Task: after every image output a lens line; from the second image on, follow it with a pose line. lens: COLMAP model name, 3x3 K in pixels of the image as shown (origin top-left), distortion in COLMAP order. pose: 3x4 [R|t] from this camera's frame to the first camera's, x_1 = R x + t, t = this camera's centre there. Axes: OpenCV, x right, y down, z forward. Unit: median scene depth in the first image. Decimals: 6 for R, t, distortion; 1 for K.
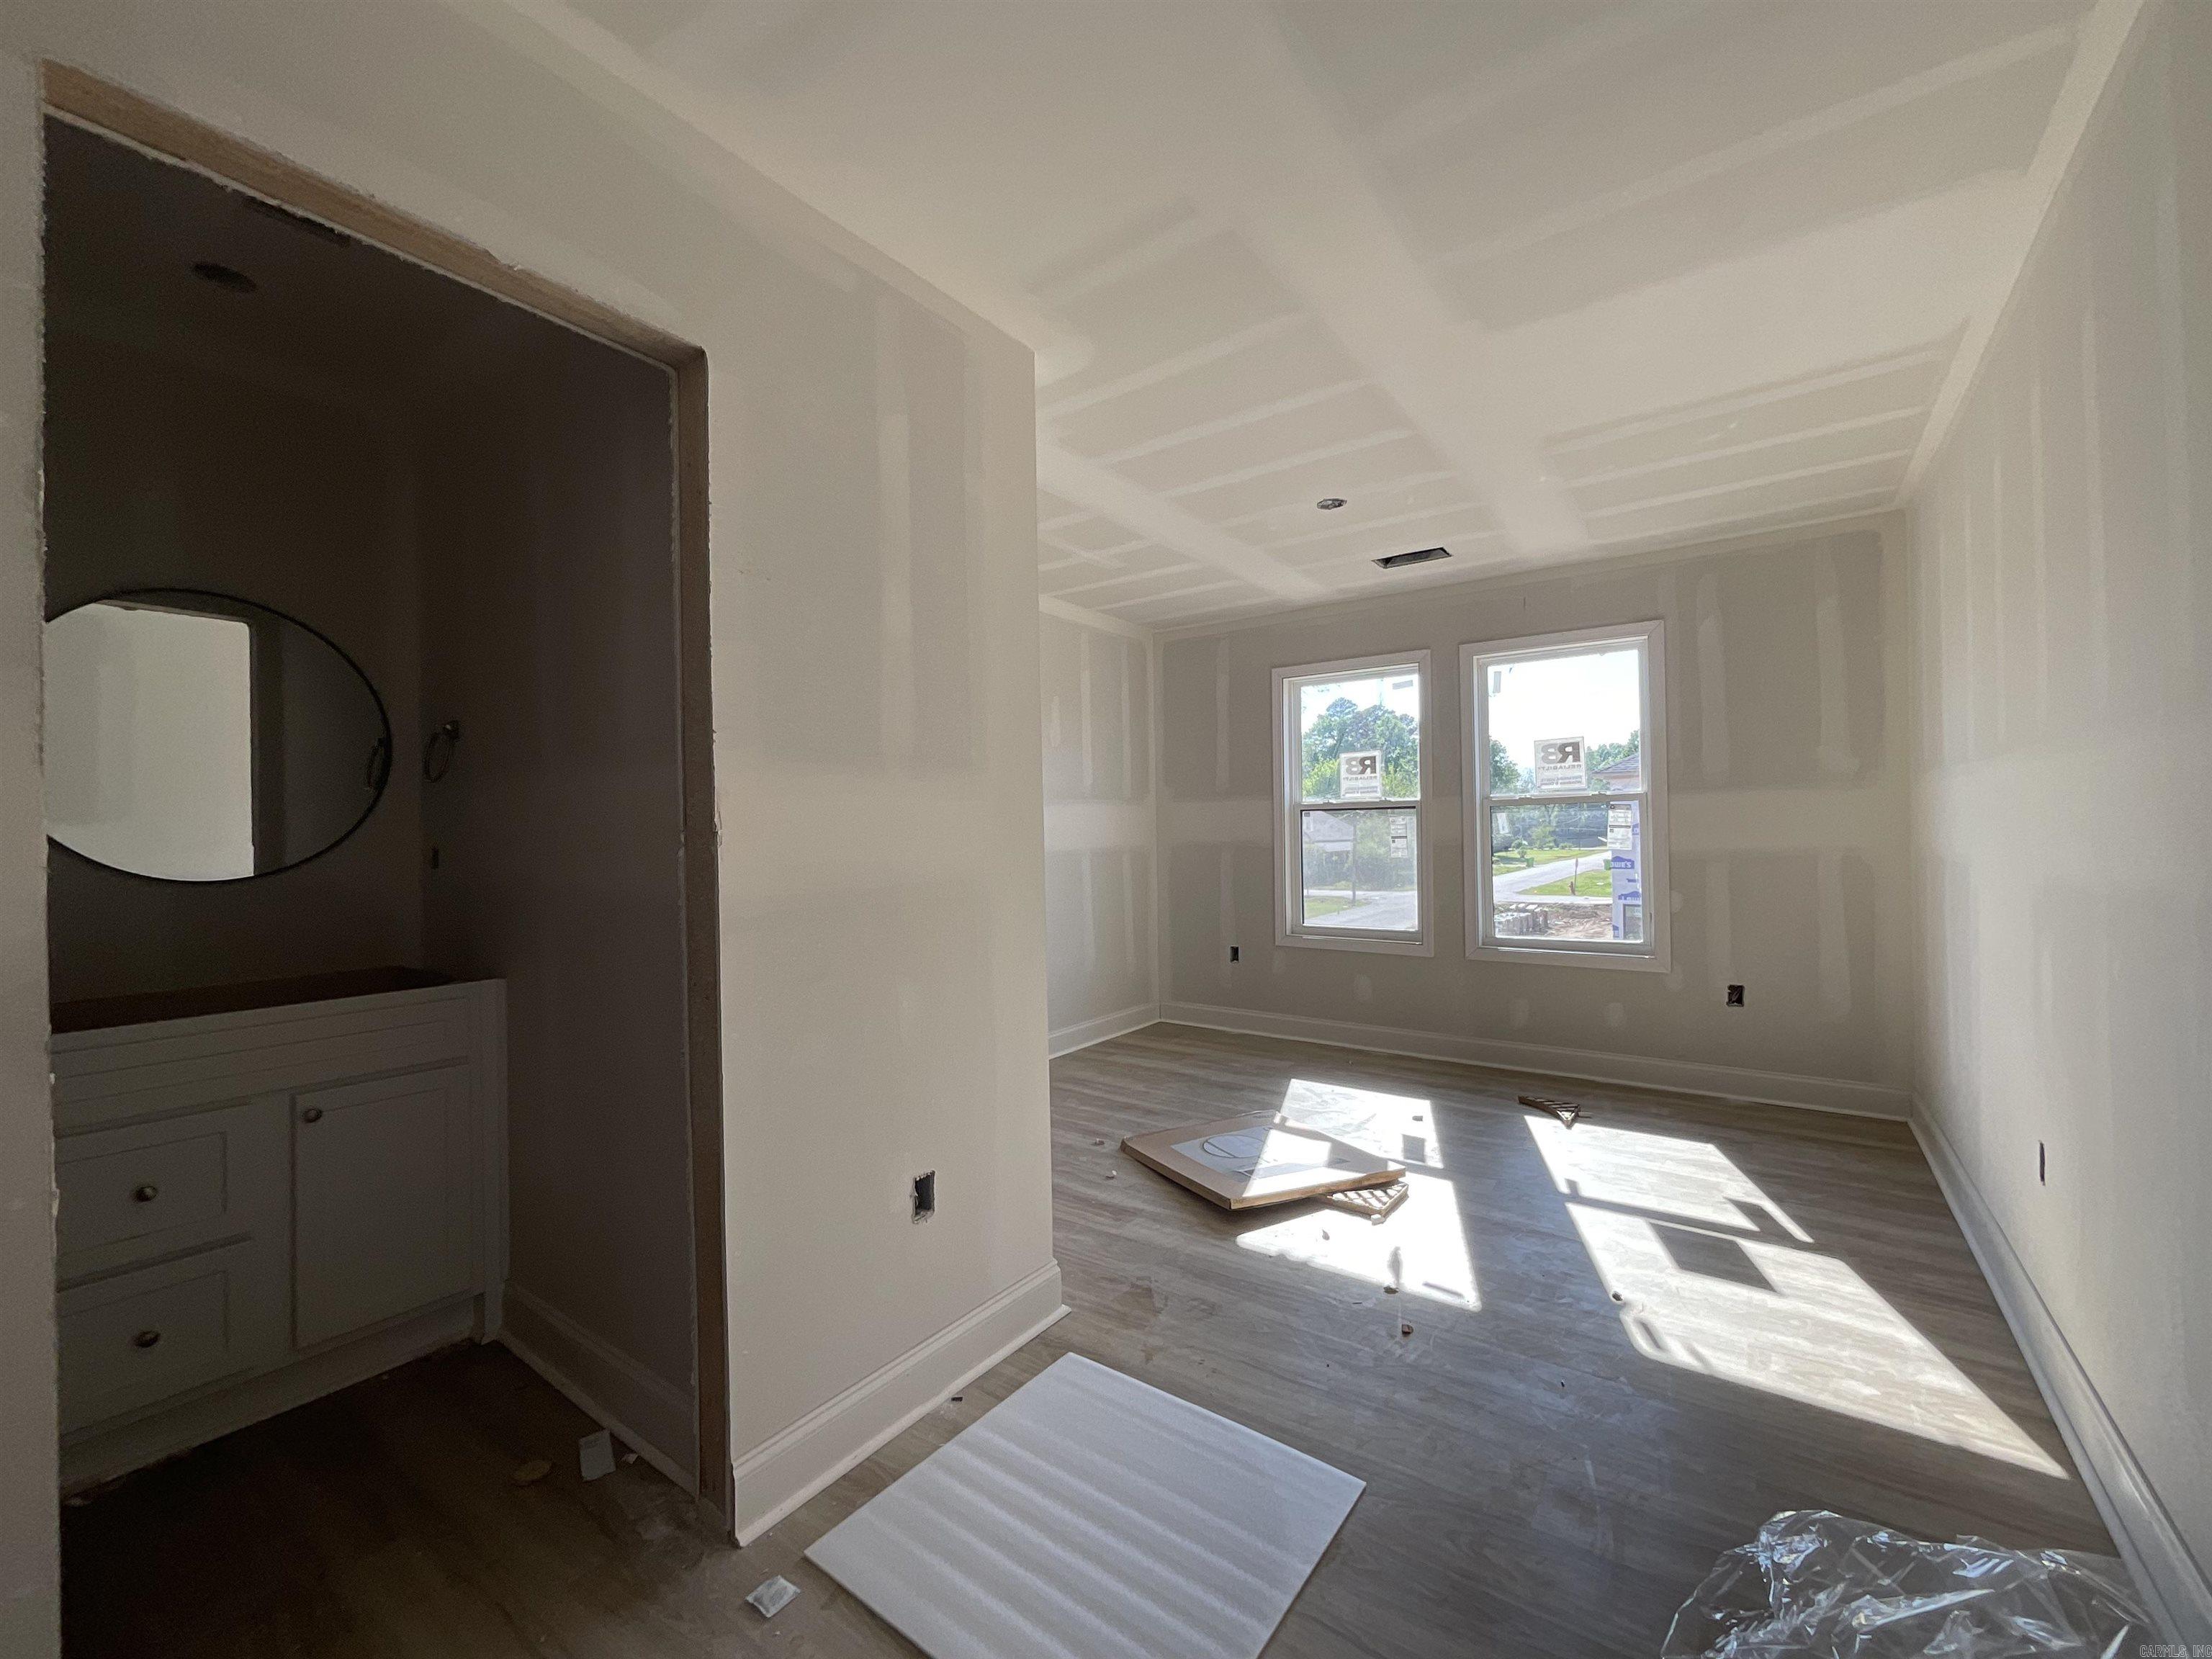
lens RADIAL K [[898.7, 0, 1112.0], [0, 898.7, 830.5], [0, 0, 1]] dist [-0.007954, 0.004865]
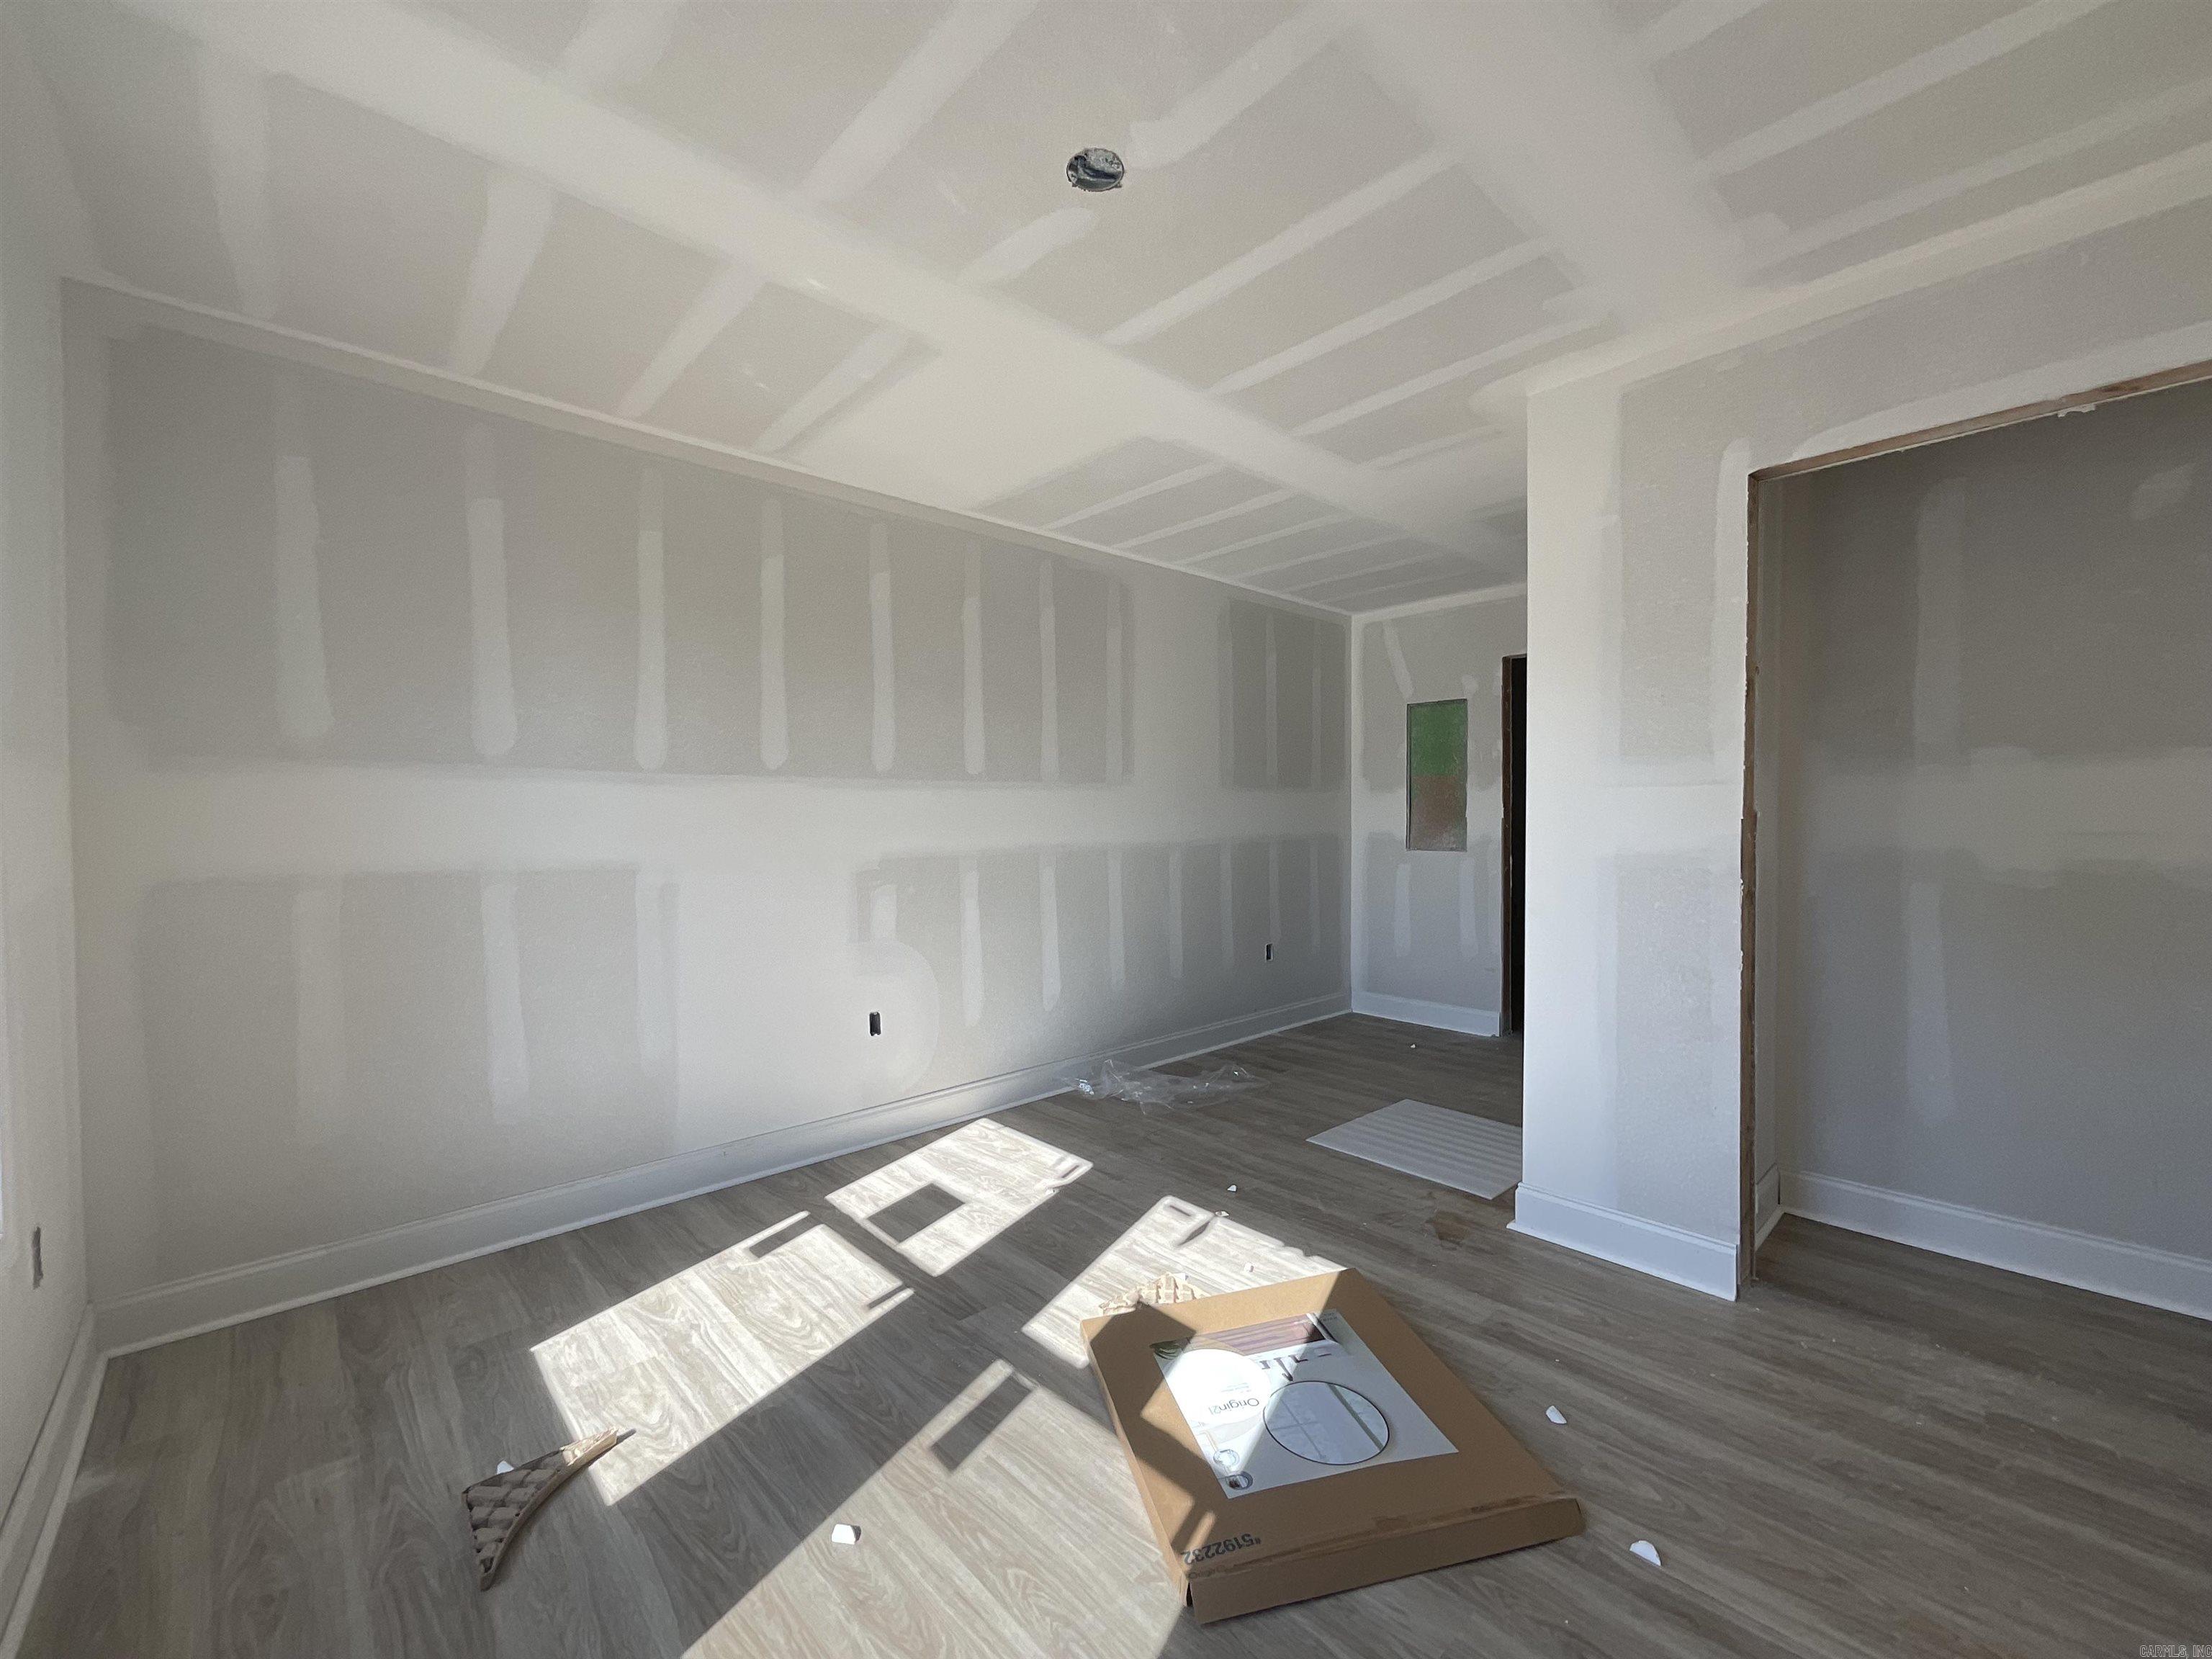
lens RADIAL K [[898.7, 0, 1106.0], [0, 898.7, 830.8], [0, 0, 1]] dist [-0.007954, 0.004865]
pose [[-0.979452, 0.021100, 0.200568, 0.175435], [0.024064, 0.999634, 0.012350, -0.005966], [-0.200234, 0.016923, -0.979602, 1.781577]]
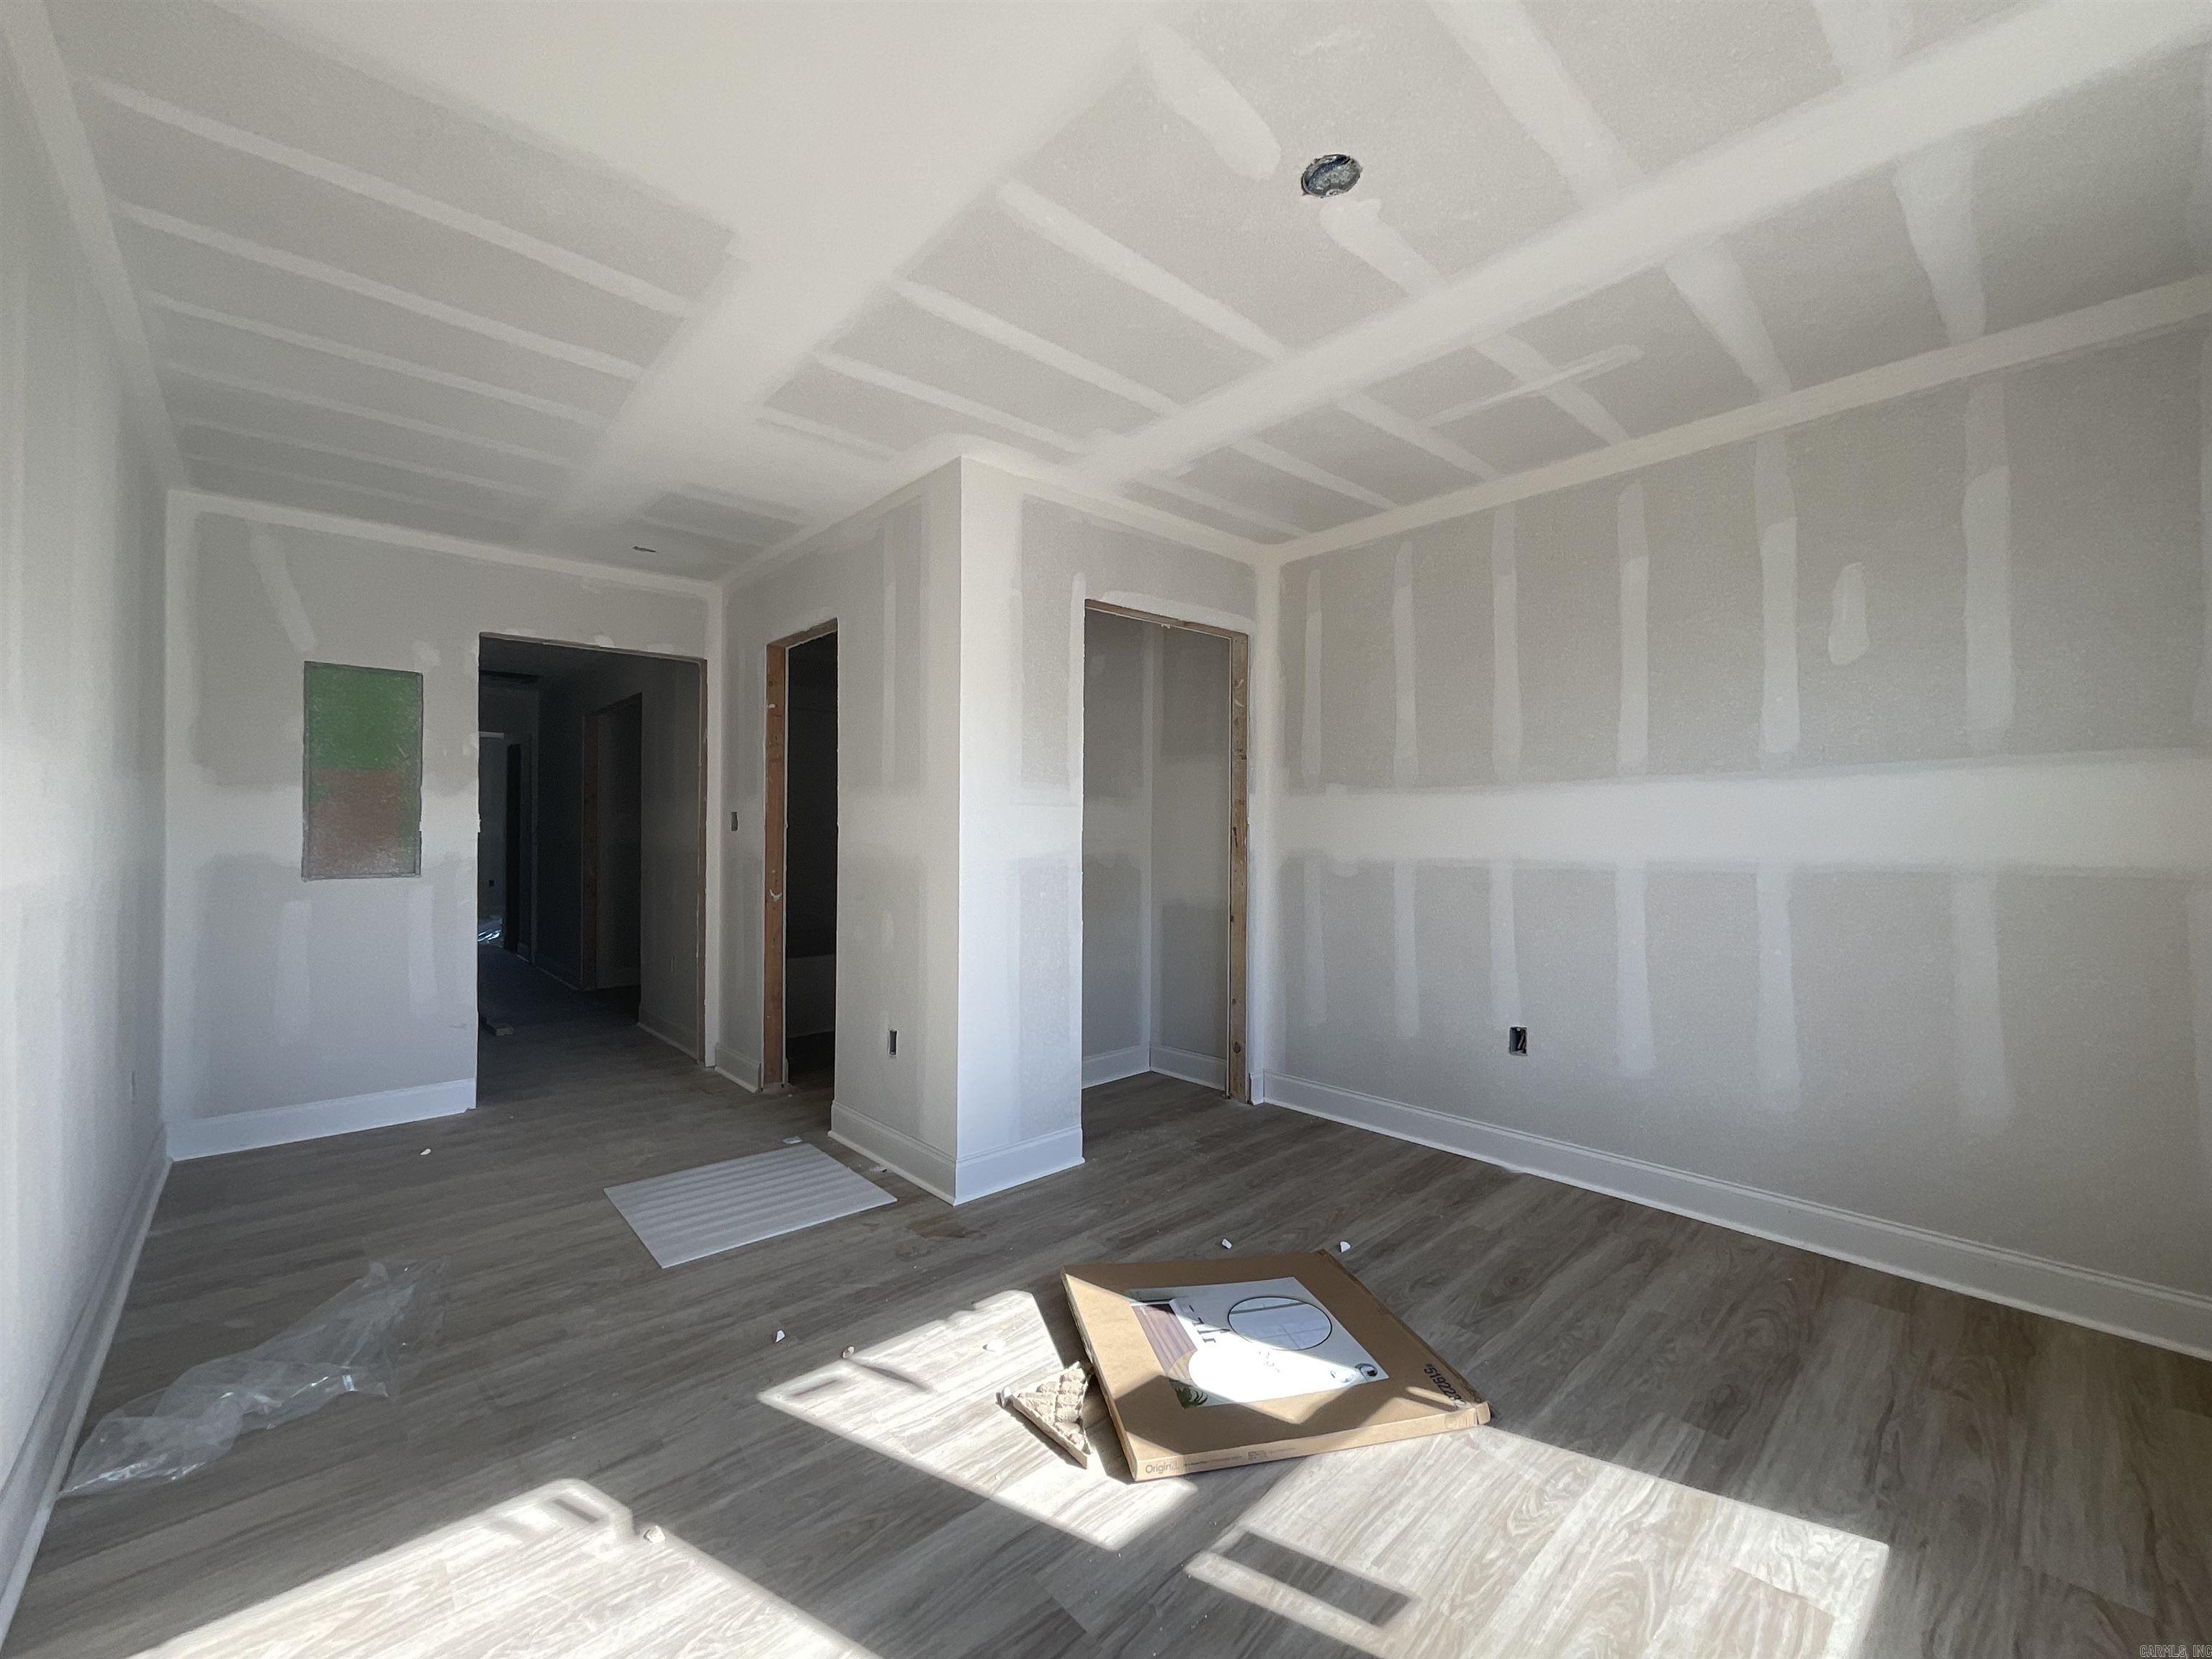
lens RADIAL K [[898.7, 0, 1104.6], [0, 898.7, 832.6], [0, 0, 1]] dist [-0.007954, 0.004865]
pose [[-0.207746, 0.015099, -0.978066, 0.909781], [0.003136, 0.999886, 0.014770, -0.007871], [0.978178, 0.000001, -0.207770, 1.171764]]
